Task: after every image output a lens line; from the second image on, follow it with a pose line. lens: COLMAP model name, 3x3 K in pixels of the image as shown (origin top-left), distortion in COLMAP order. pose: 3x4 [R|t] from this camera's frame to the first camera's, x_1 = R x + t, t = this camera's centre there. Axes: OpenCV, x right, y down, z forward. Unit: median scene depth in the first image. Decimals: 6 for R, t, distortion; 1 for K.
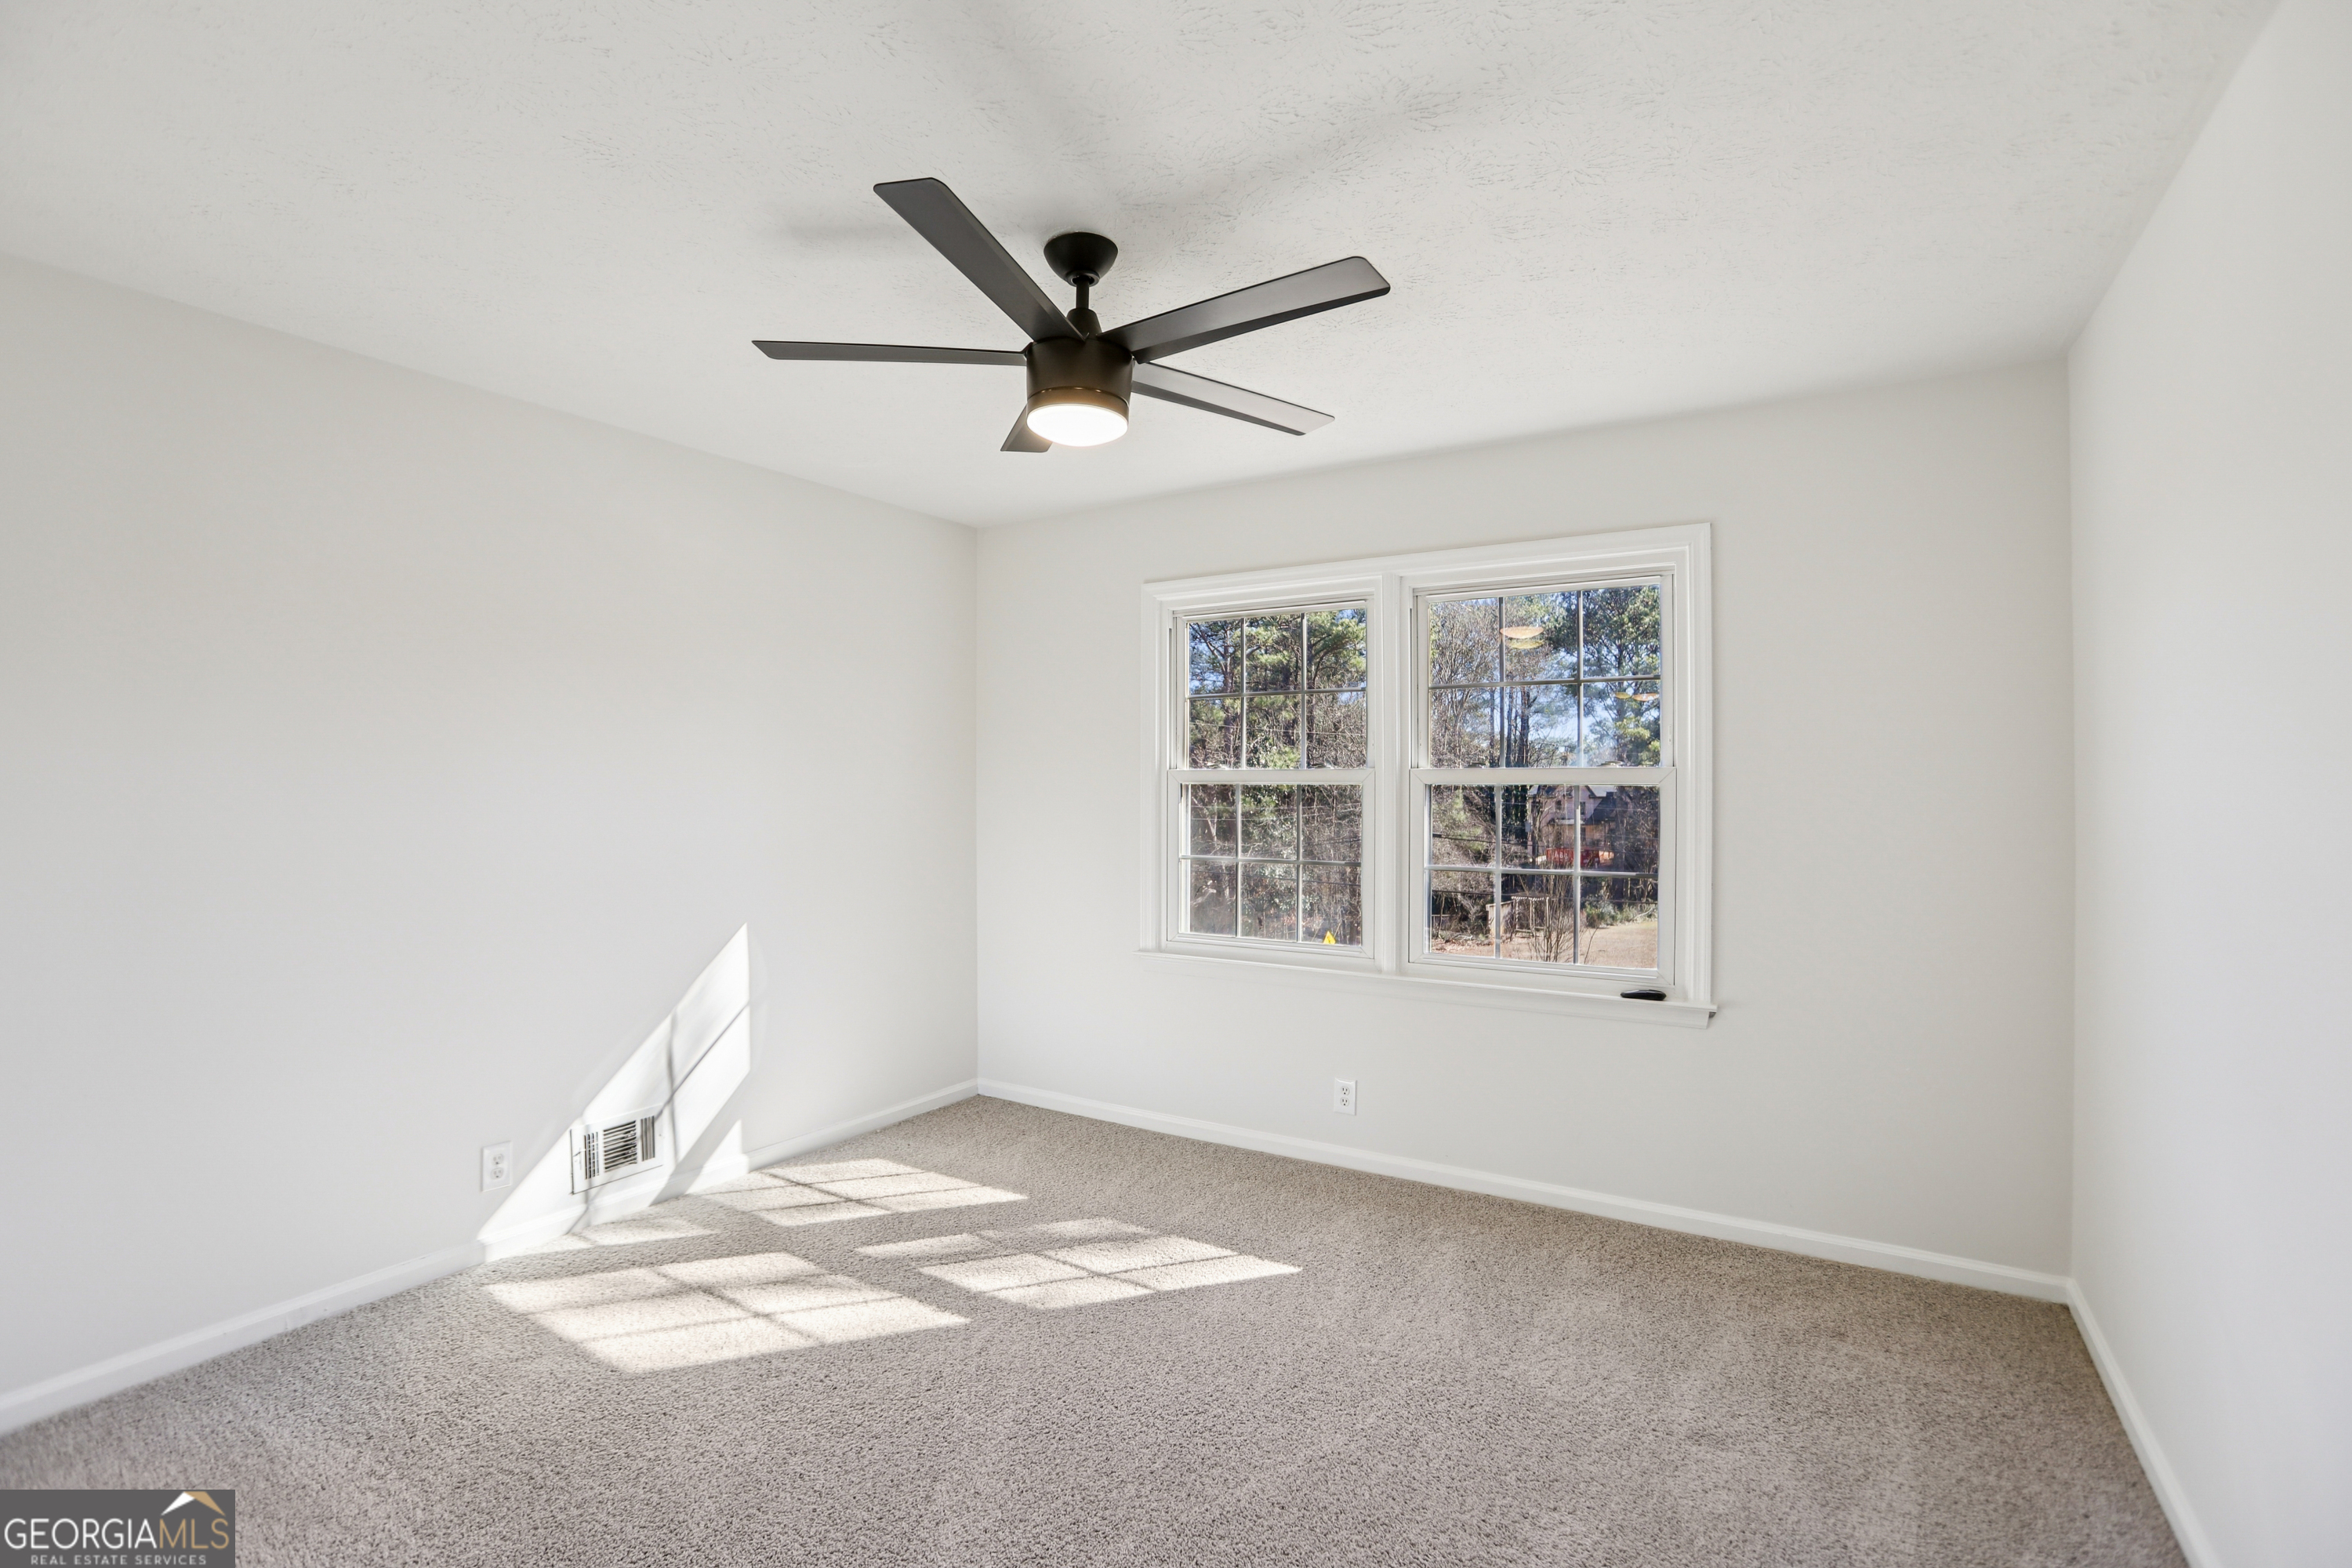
lens RADIAL K [[1087.7, 0, 1150.2], [0, 1087.7, 783.7], [0, 0, 1]] dist [-0.077345, 0.034163]
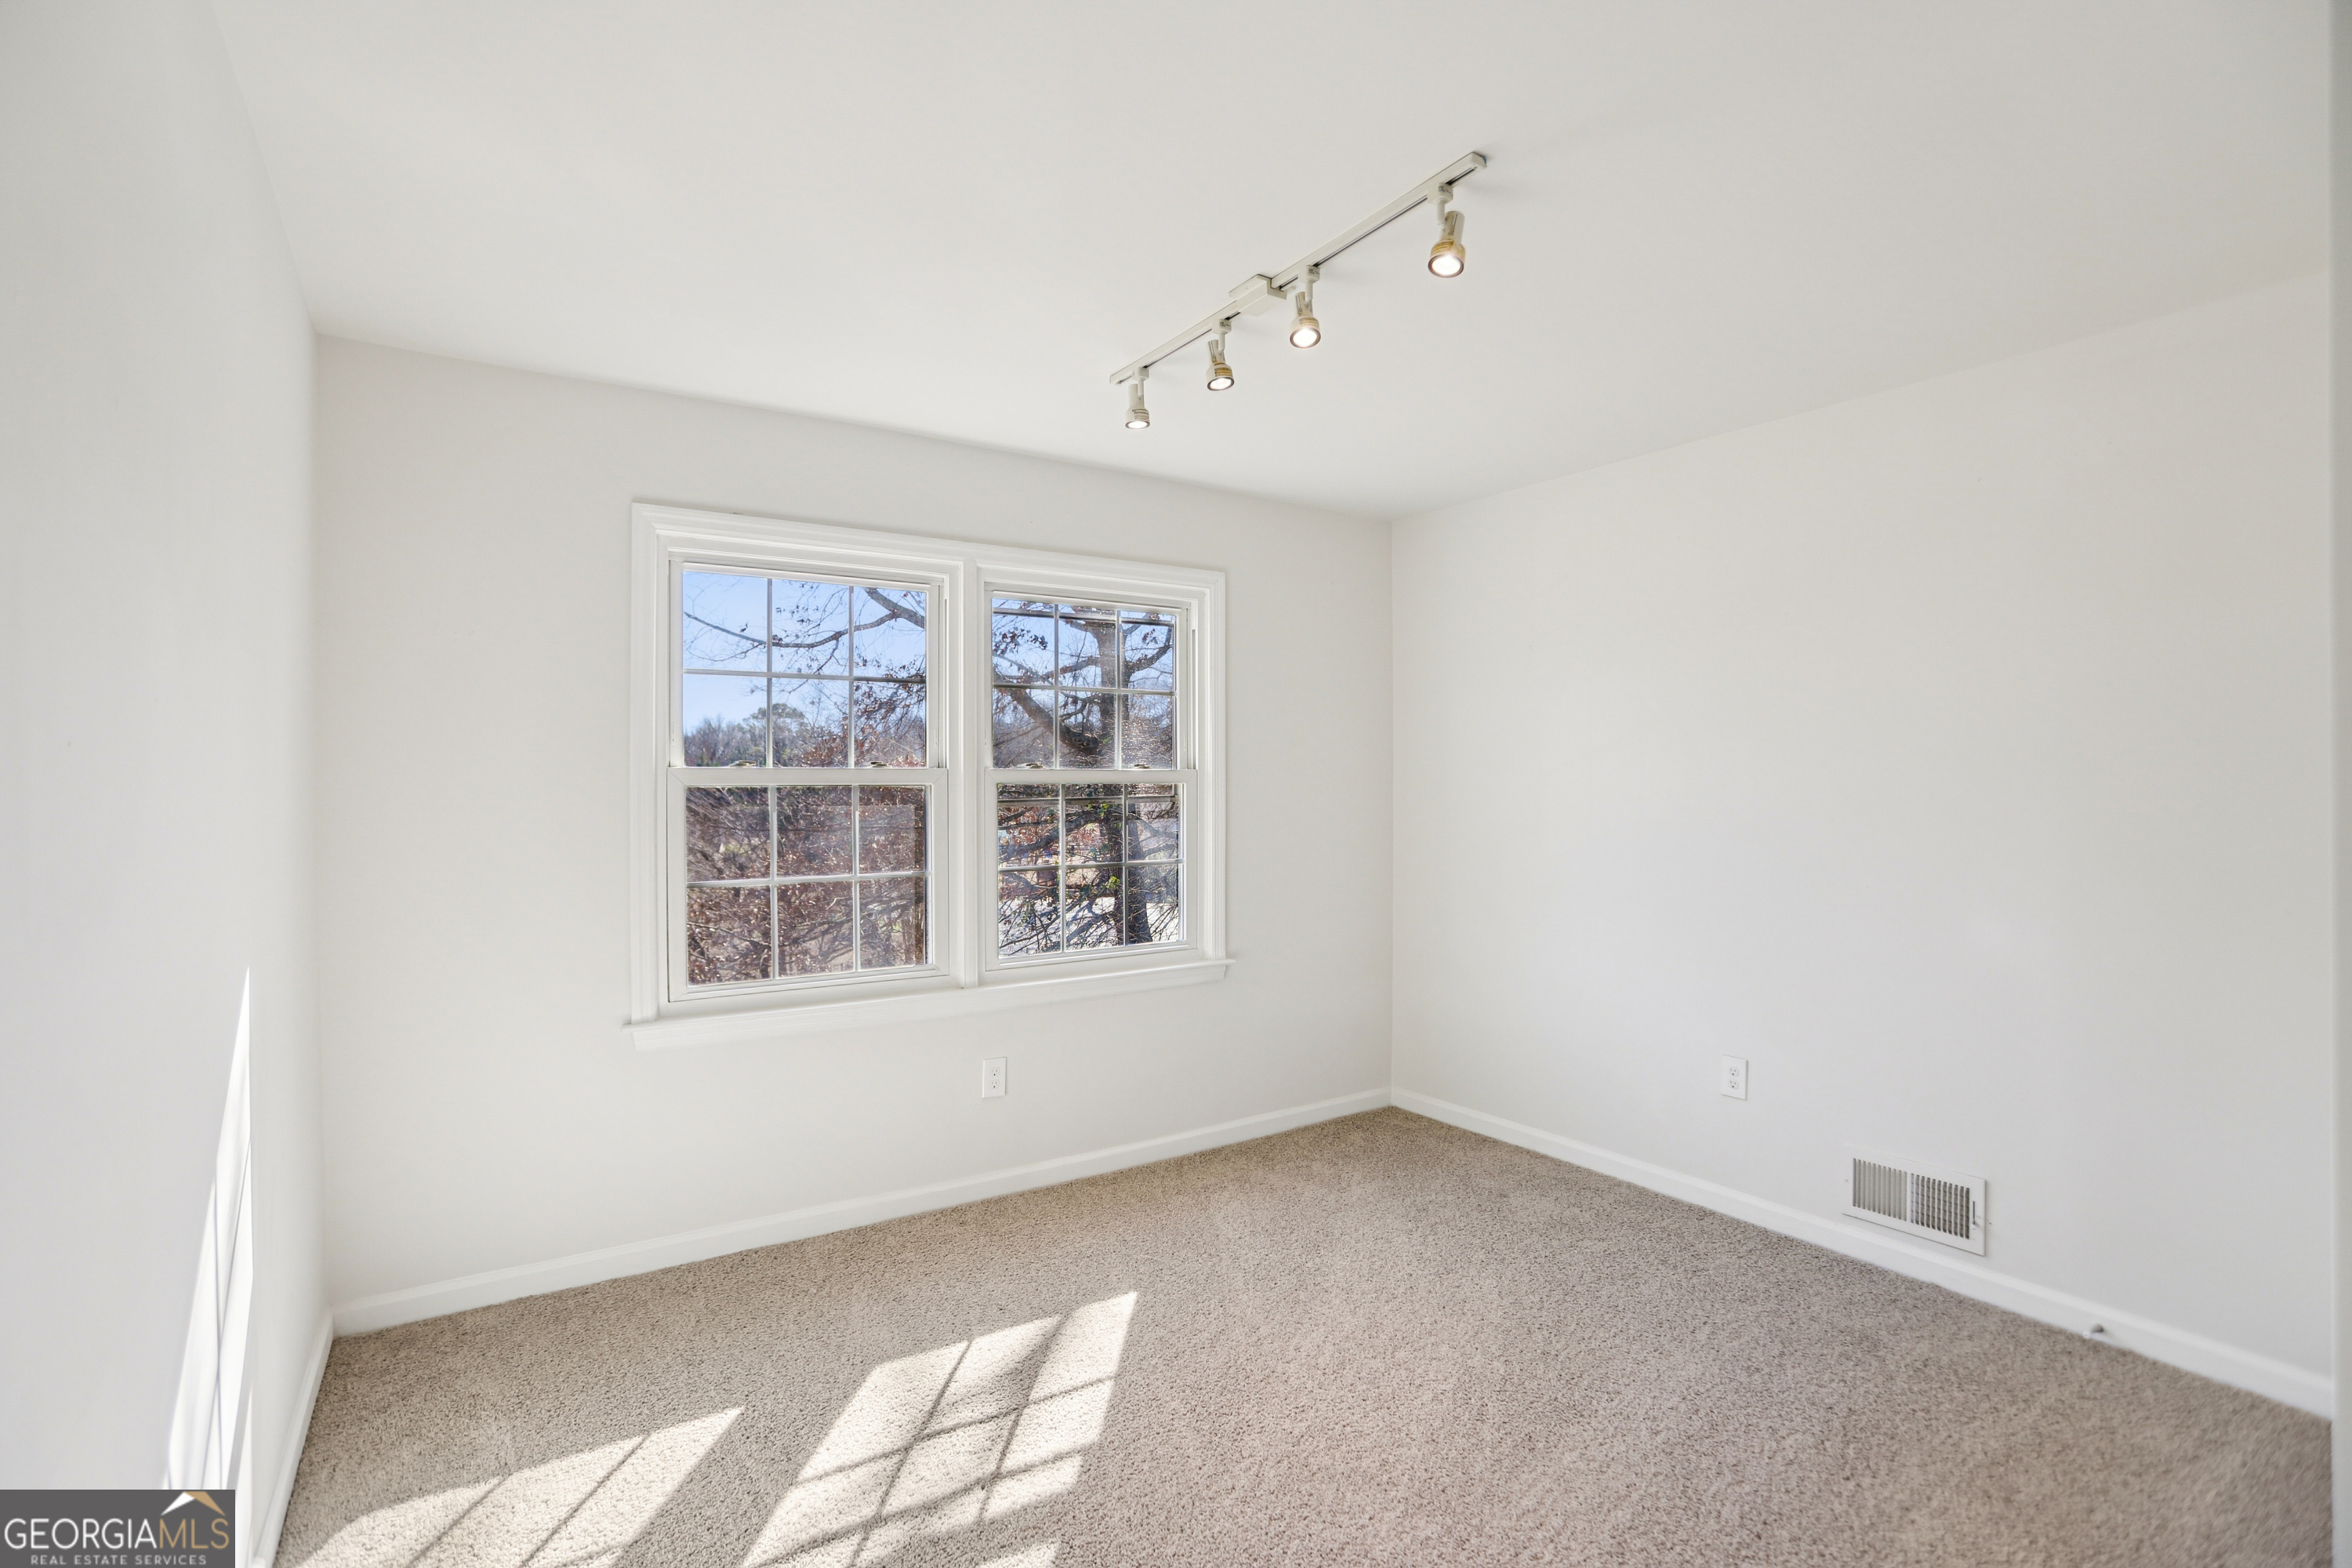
lens RADIAL K [[1087.7, 0, 1150.2], [0, 1087.7, 783.7], [0, 0, 1]] dist [-0.077345, 0.034163]
pose [[0.420407, -0.000626, 0.907335, -0.556628], [0.001093, 0.999999, 0.000183, -0.000810], [-0.907335, 0.000915, 0.420407, 0.450966]]
